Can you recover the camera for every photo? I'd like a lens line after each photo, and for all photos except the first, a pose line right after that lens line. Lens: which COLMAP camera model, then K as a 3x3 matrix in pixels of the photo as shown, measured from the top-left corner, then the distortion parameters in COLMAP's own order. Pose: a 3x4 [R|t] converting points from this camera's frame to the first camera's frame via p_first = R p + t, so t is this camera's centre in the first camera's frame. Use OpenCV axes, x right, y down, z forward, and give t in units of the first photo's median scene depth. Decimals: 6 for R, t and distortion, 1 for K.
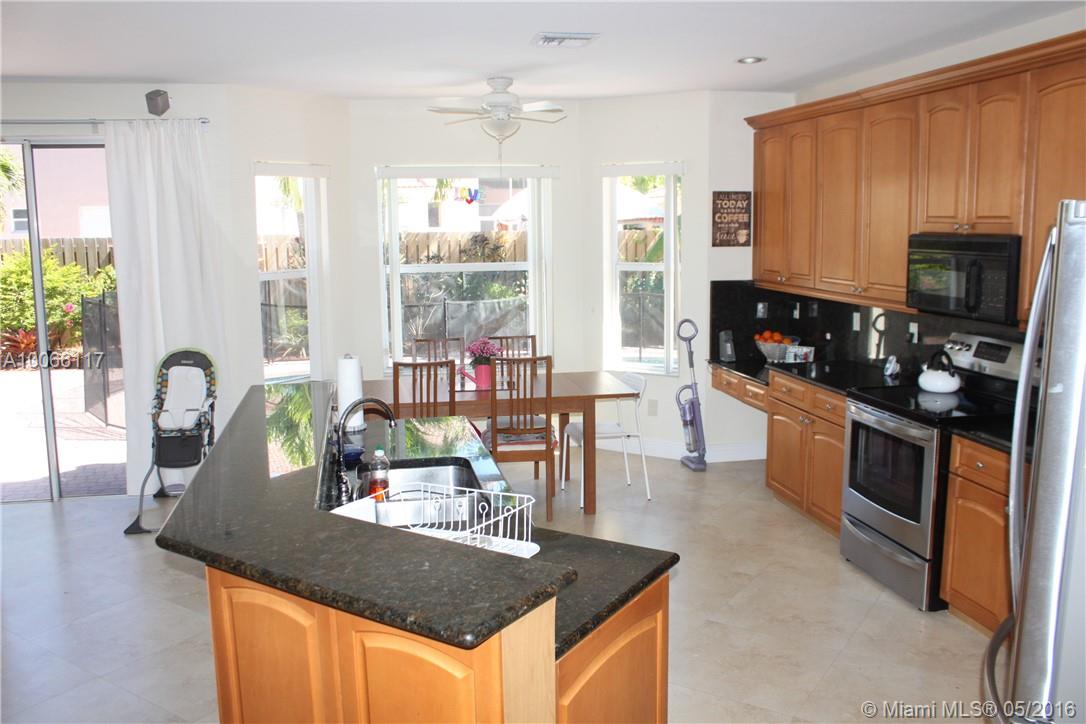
lens RADIAL K [[932.8, 0, 552.5], [0, 932.8, 352.5], [0, 0, 1]] dist [-0.090127, 0.033686]
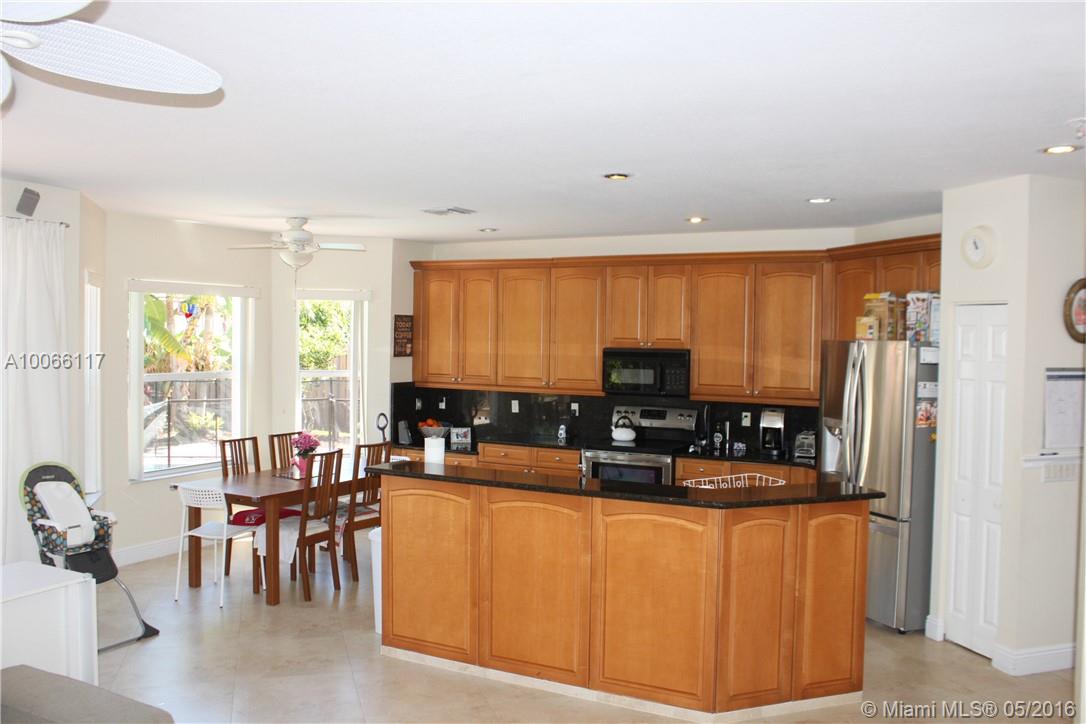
lens RADIAL K [[932.8, 0, 546.5], [0, 932.8, 363.0], [0, 0, 1]] dist [-0.090127, 0.033686]
pose [[0.640376, -0.006456, 0.768035, -0.789947], [0.088398, 0.993939, -0.065350, -0.000411], [-0.762958, 0.109741, 0.637065, 0.000697]]
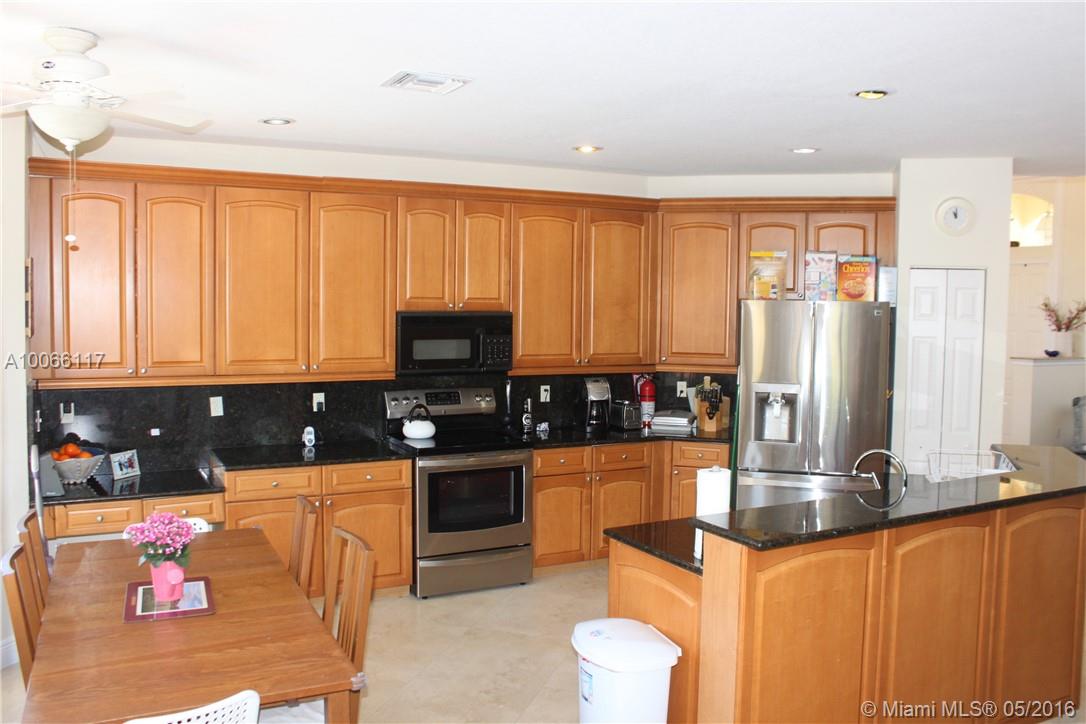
lens RADIAL K [[932.8, 0, 547.6], [0, 932.8, 371.1], [0, 0, 1]] dist [-0.090127, 0.033686]
pose [[-0.289695, -0.070135, 0.954546, -0.656787], [0.121953, 0.986478, 0.109492, -0.130205], [-0.949318, 0.148129, -0.277224, 0.938311]]
